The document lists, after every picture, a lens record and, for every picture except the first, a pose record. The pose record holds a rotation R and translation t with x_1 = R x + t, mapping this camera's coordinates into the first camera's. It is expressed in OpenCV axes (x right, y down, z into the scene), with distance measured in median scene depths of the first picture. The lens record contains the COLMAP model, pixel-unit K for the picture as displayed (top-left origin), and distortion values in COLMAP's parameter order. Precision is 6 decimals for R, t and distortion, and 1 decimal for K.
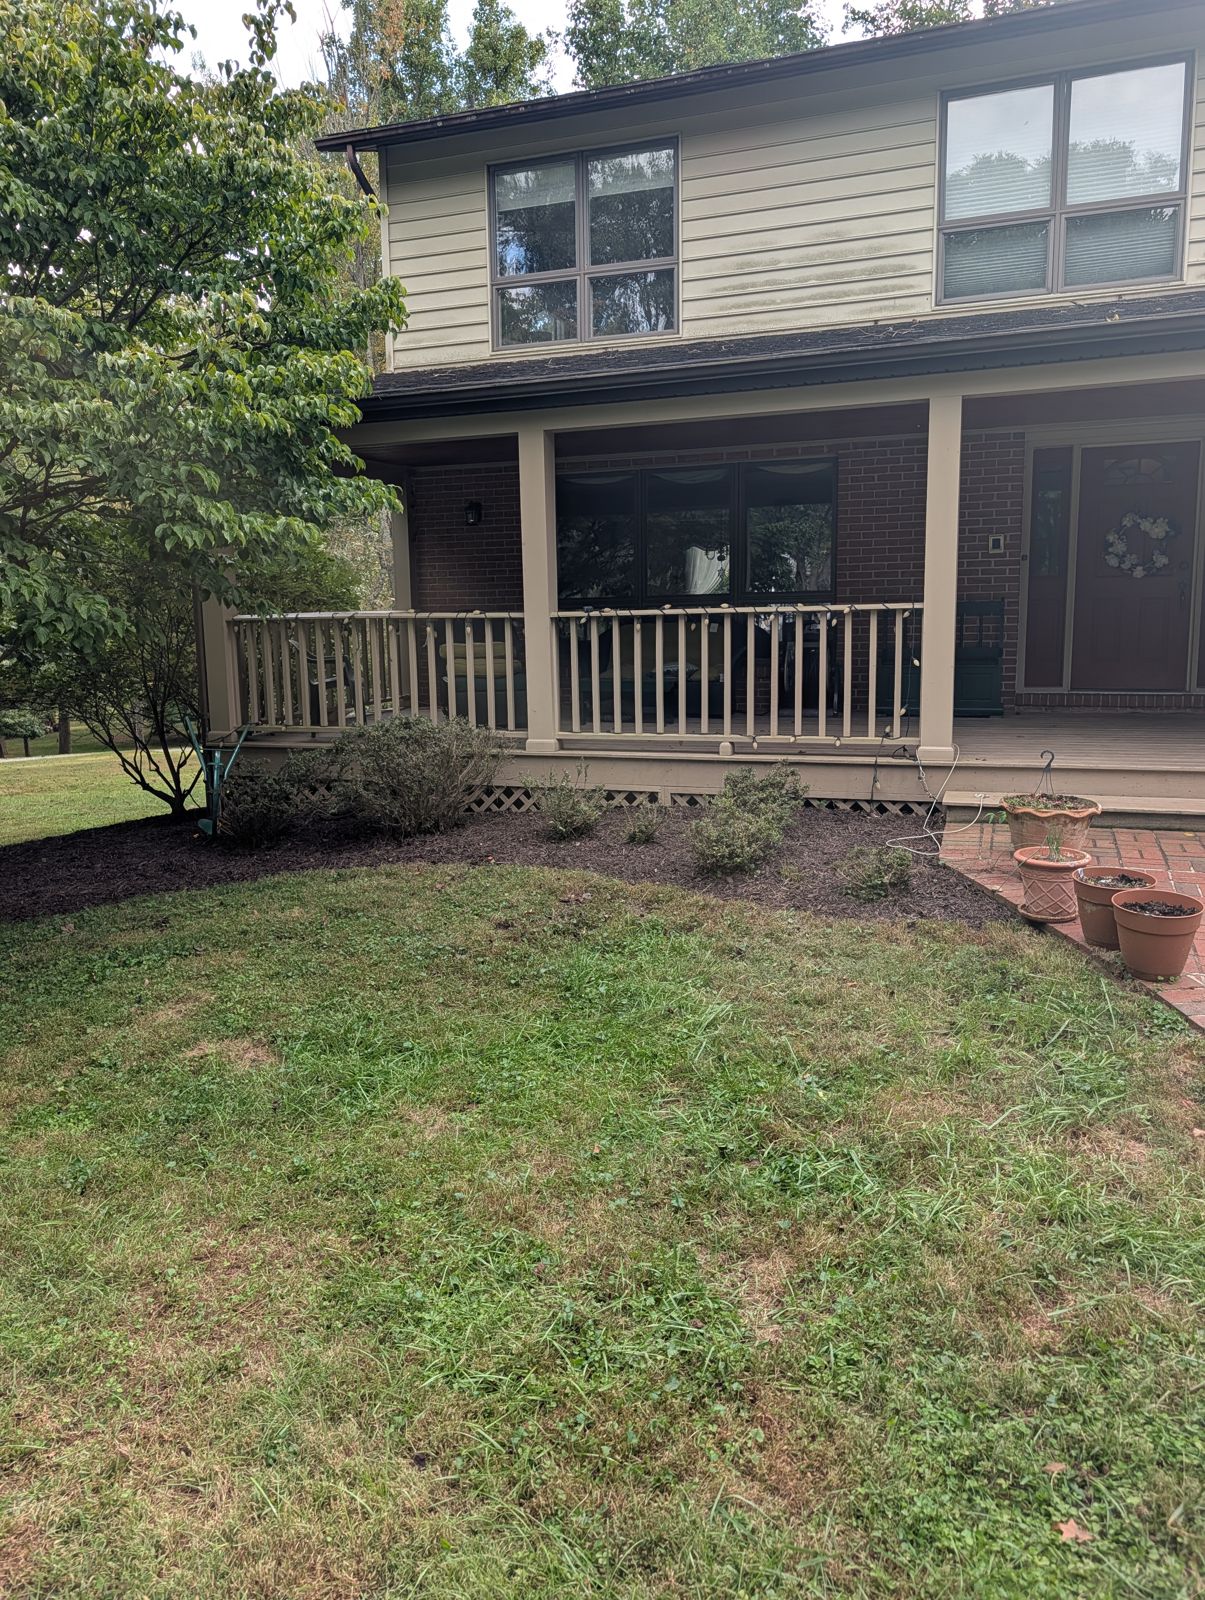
lens RADIAL K [[1130.3, 0, 602.6], [0, 1130.3, 799.9], [0, 0, 1]] dist [-0.002643, 0.005676]
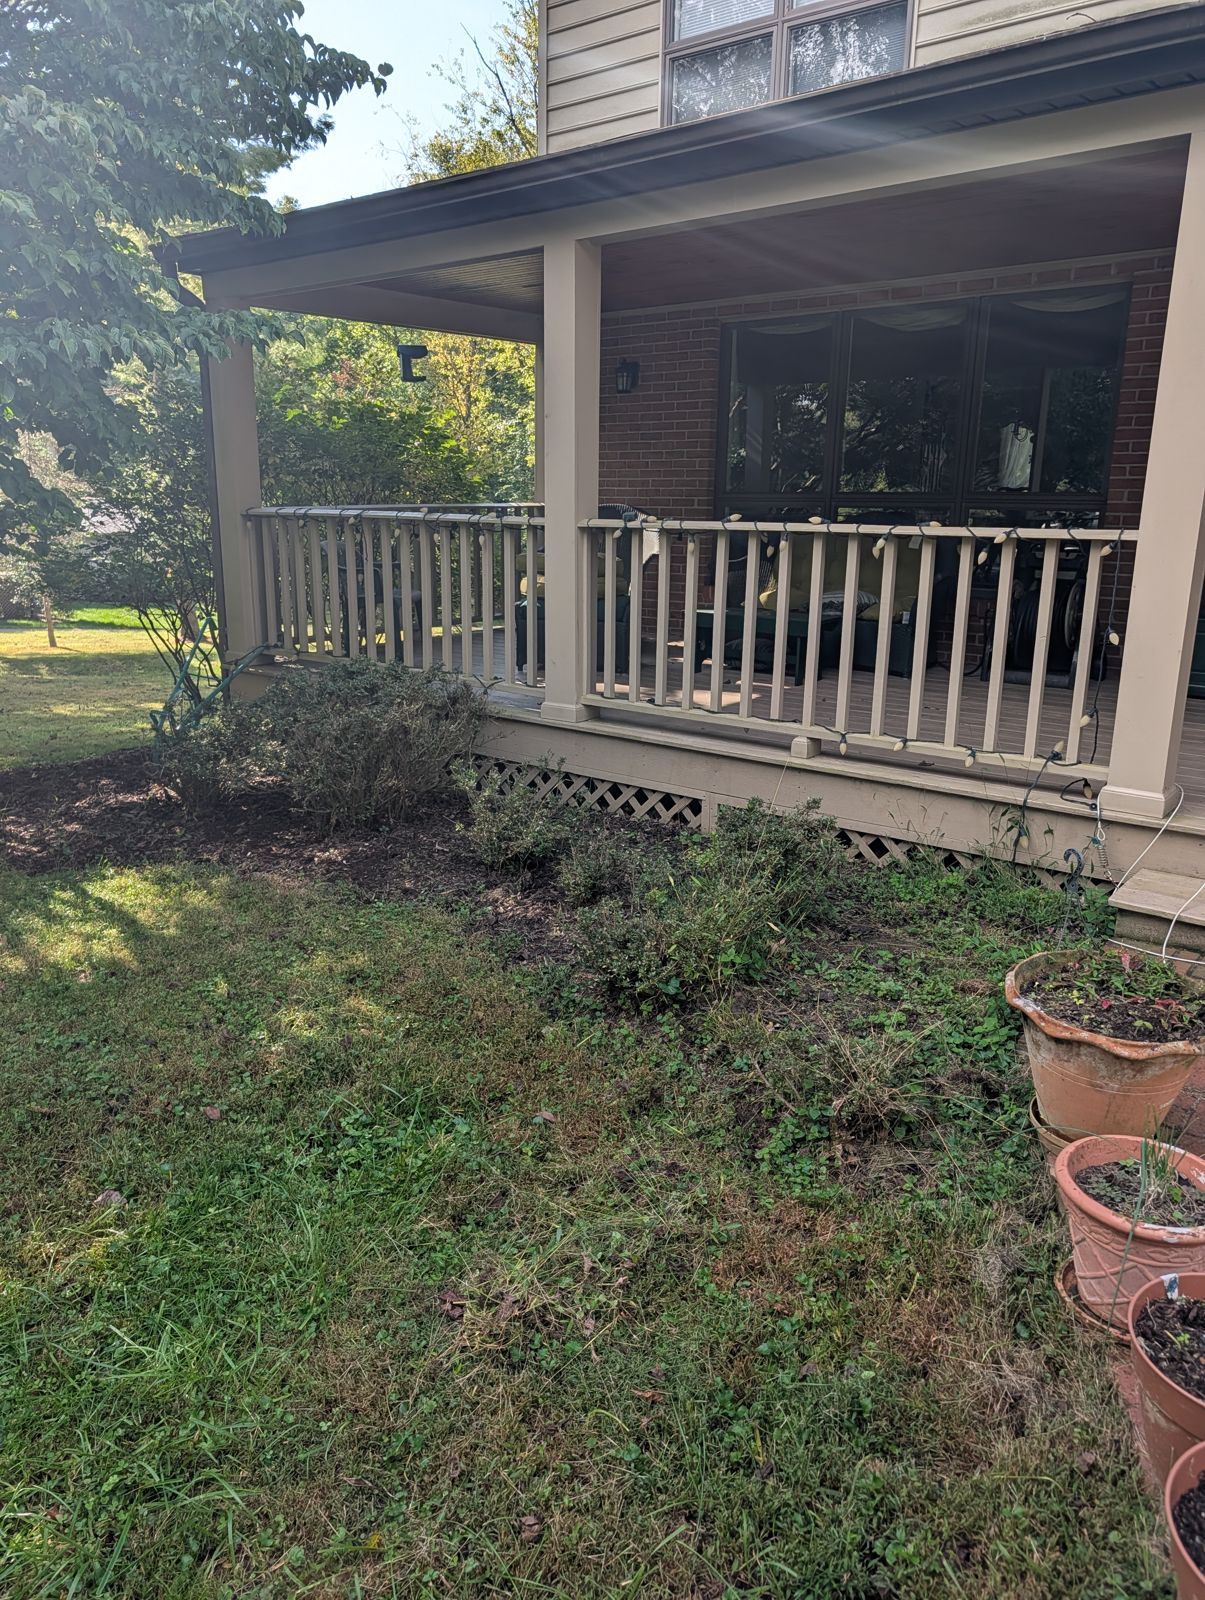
lens RADIAL K [[1130.3, 0, 601.6], [0, 1130.3, 799.4], [0, 0, 1]] dist [-0.002643, 0.005676]
pose [[0.943764, 0.111318, -0.311317, 0.210859], [-0.078709, 0.990189, 0.115455, -0.083002], [0.321116, -0.084459, 0.943266, 0.365157]]
